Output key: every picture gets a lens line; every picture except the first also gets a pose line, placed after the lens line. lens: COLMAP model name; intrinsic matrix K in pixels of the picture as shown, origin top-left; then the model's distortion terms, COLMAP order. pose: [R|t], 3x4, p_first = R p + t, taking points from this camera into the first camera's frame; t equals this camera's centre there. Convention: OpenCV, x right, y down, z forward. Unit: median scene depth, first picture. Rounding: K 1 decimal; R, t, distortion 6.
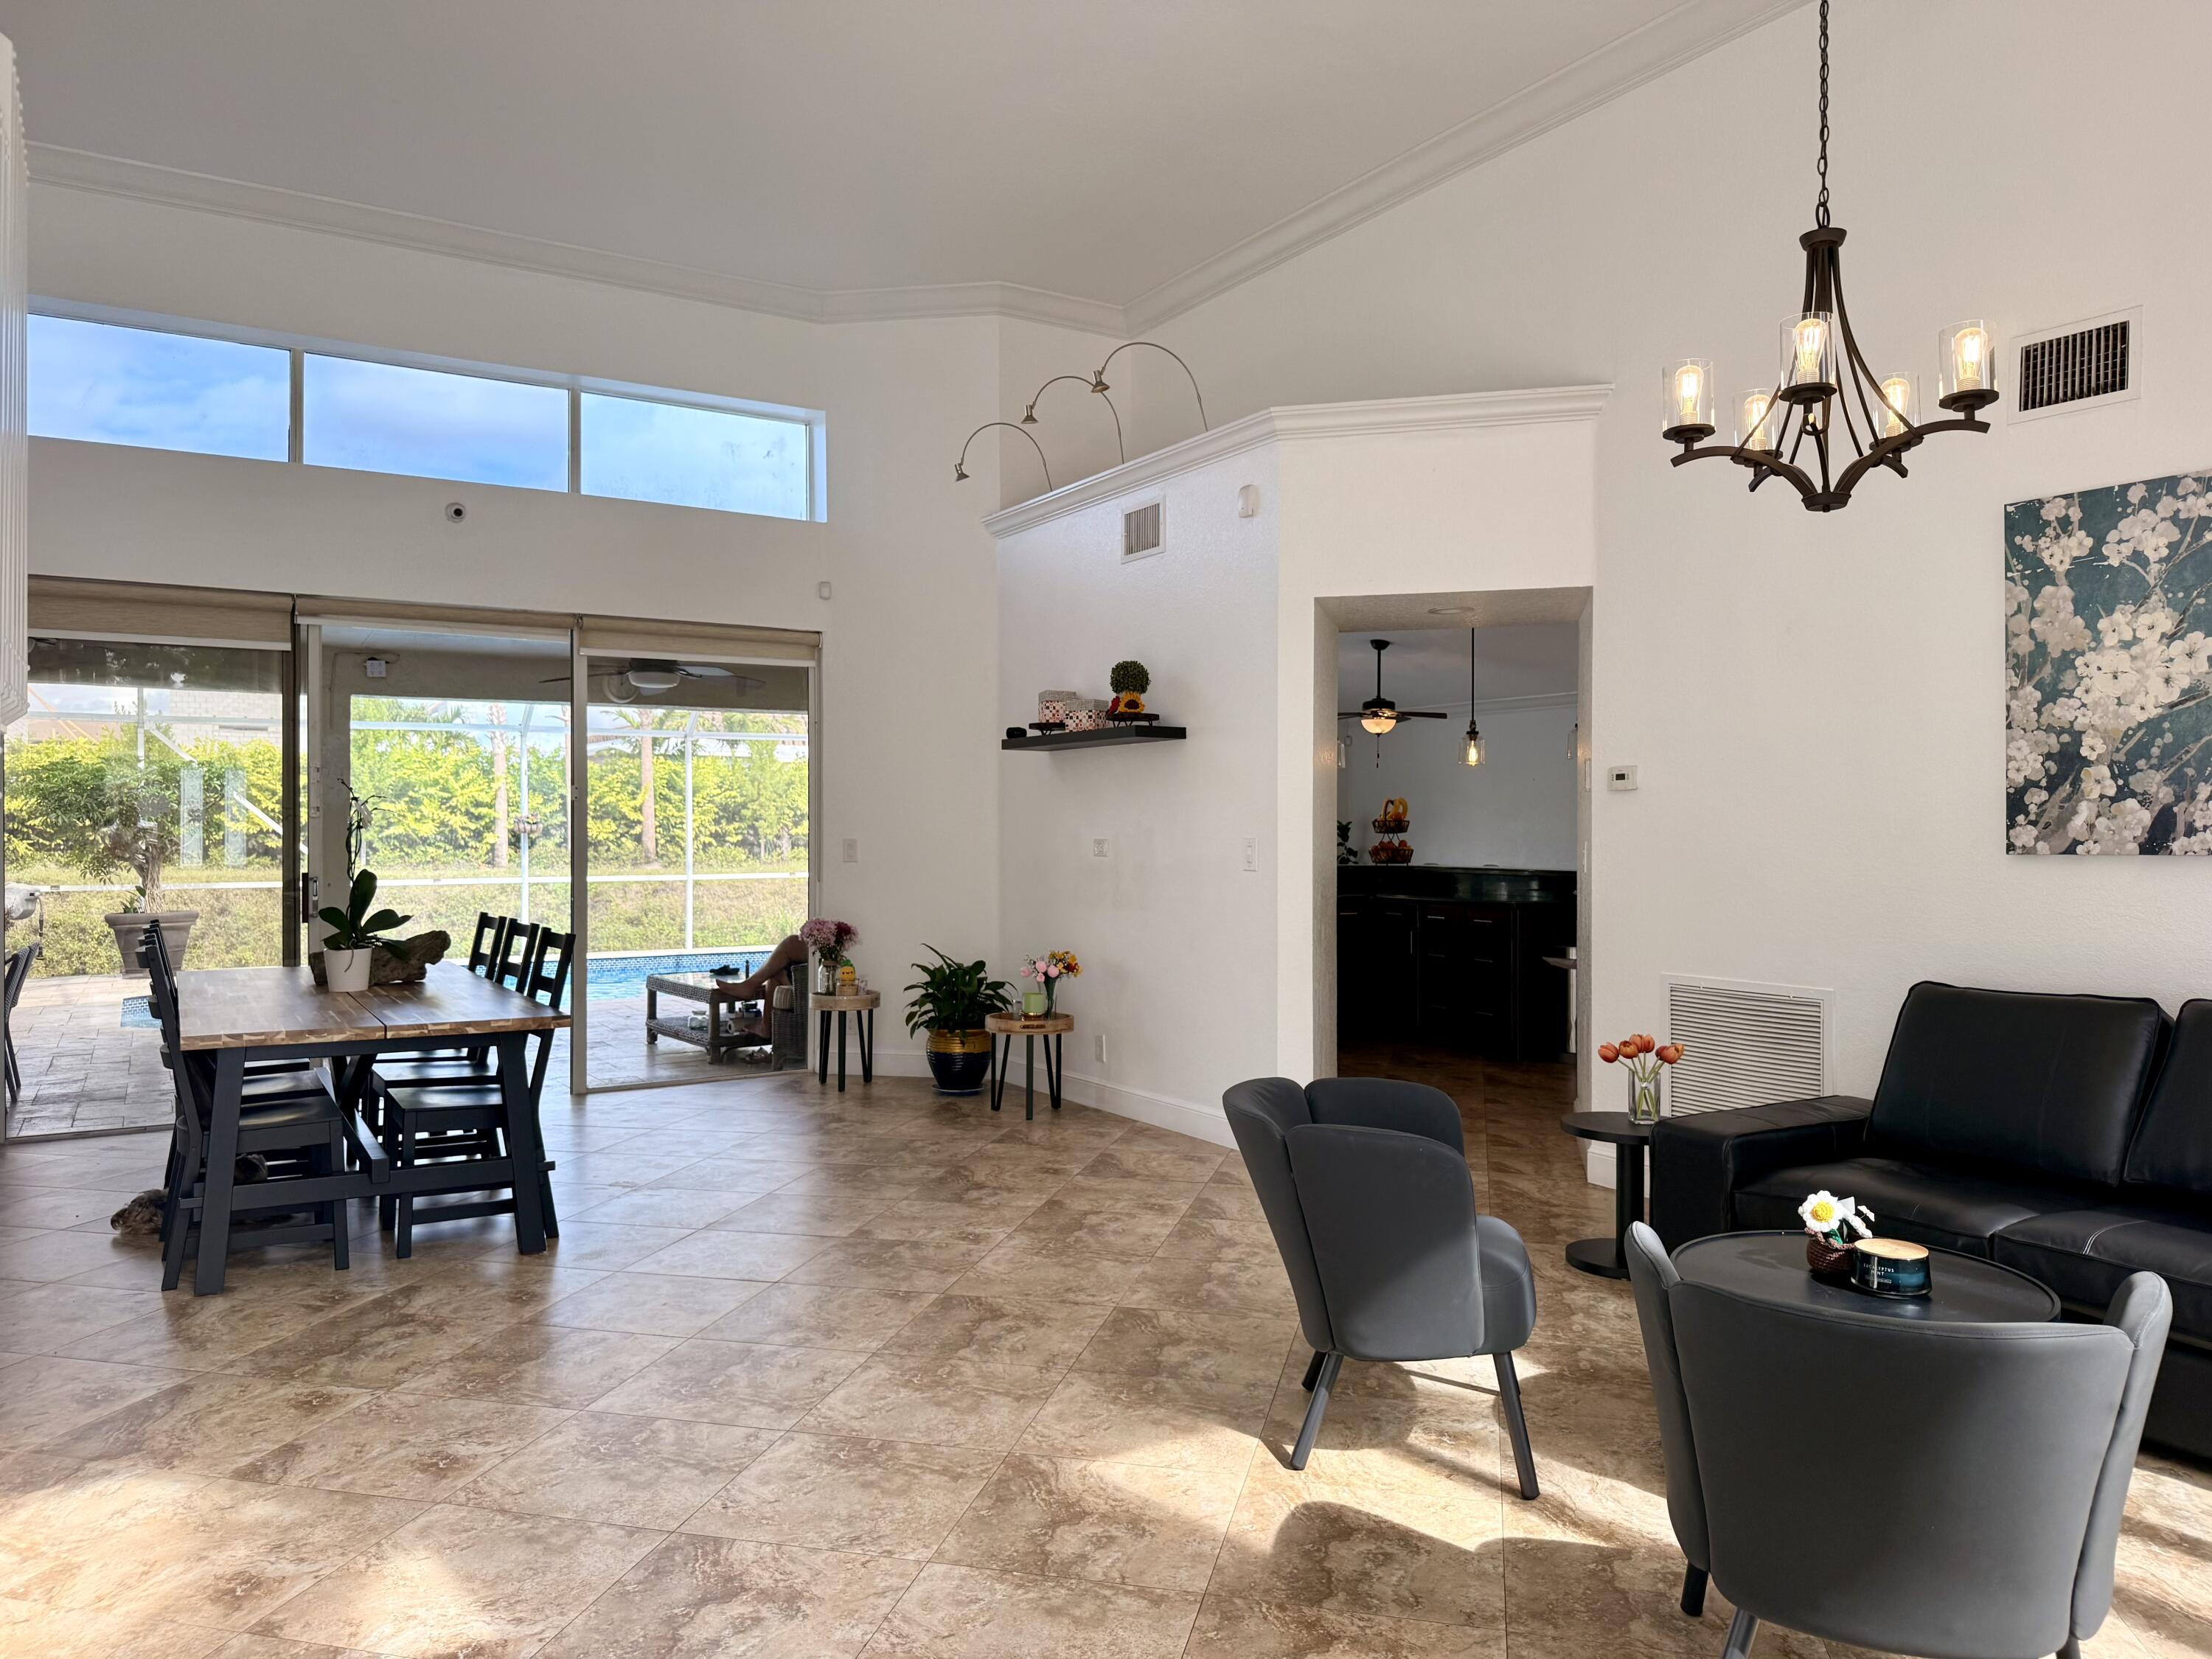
lens RADIAL K [[1572.0, 0, 1093.6], [0, 1572.0, 833.4], [0, 0, 1]] dist [0.049106, -0.053253]
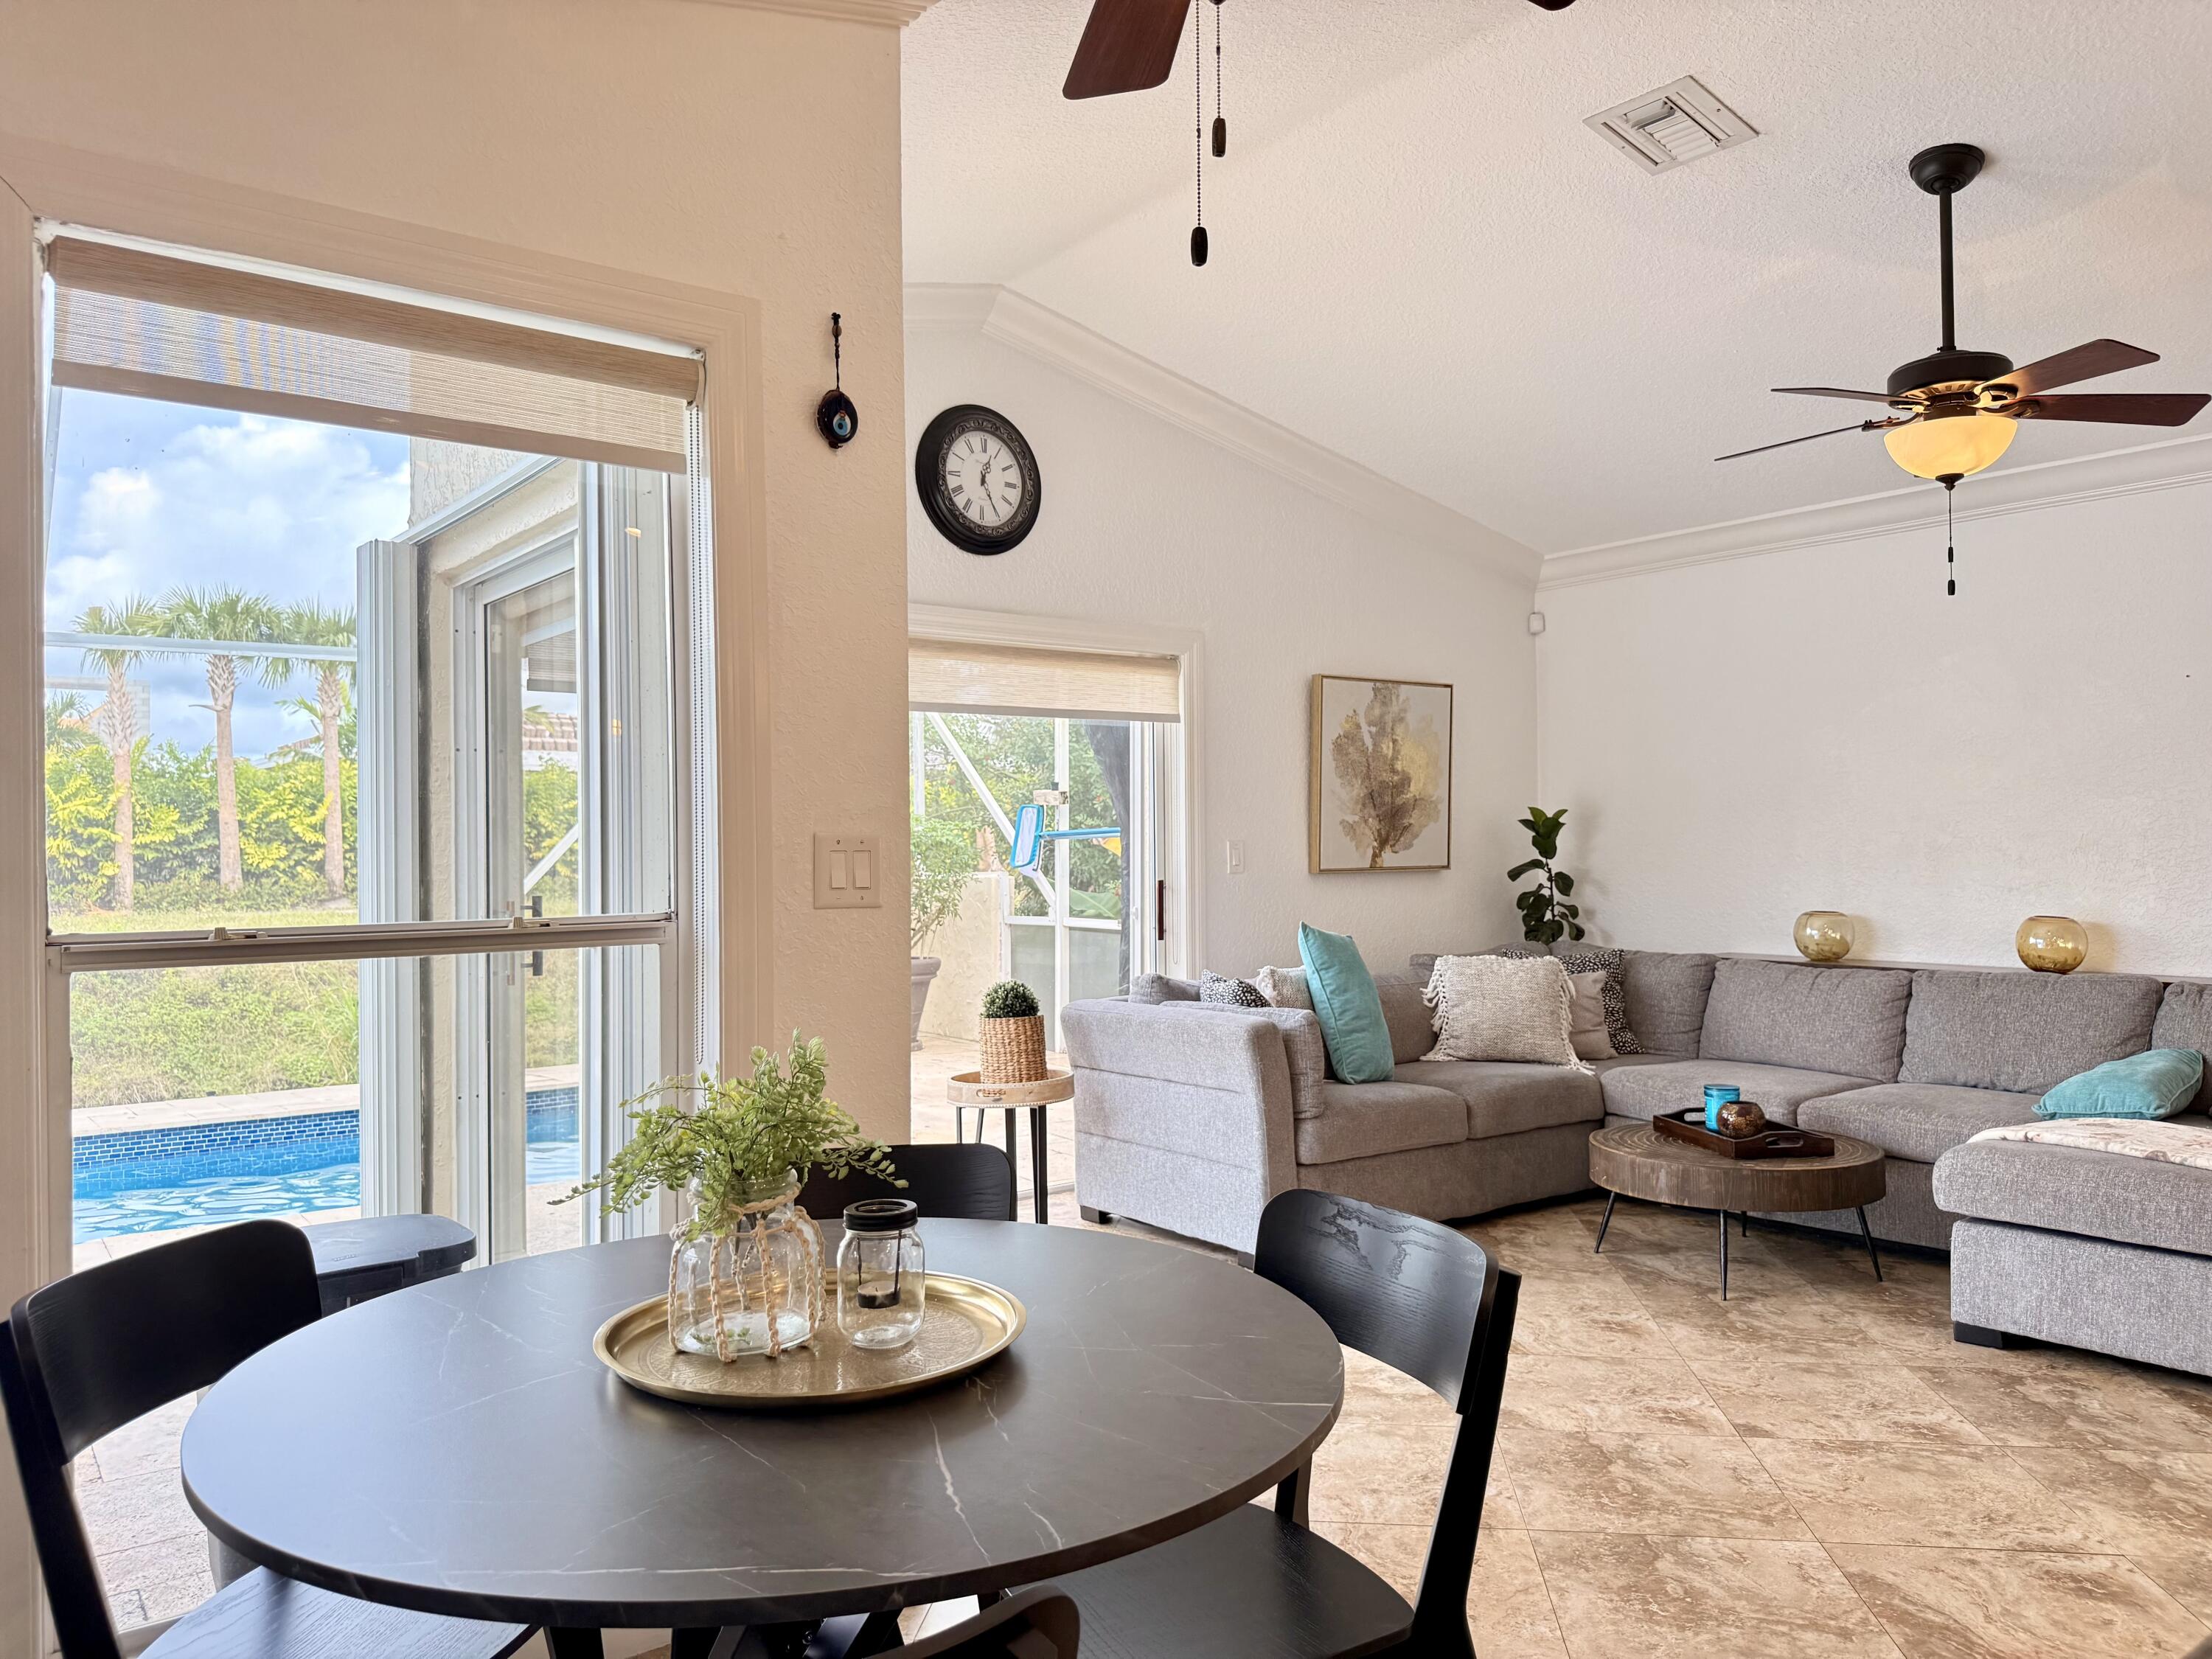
lens RADIAL K [[1572.0, 0, 1100.8], [0, 1572.0, 819.5], [0, 0, 1]] dist [0.049106, -0.053253]
pose [[0.991785, -0.007814, 0.127676, -0.013328], [0.010838, 0.999677, -0.023007, 0.002195], [-0.127455, 0.024201, 0.991549, 0.199332]]
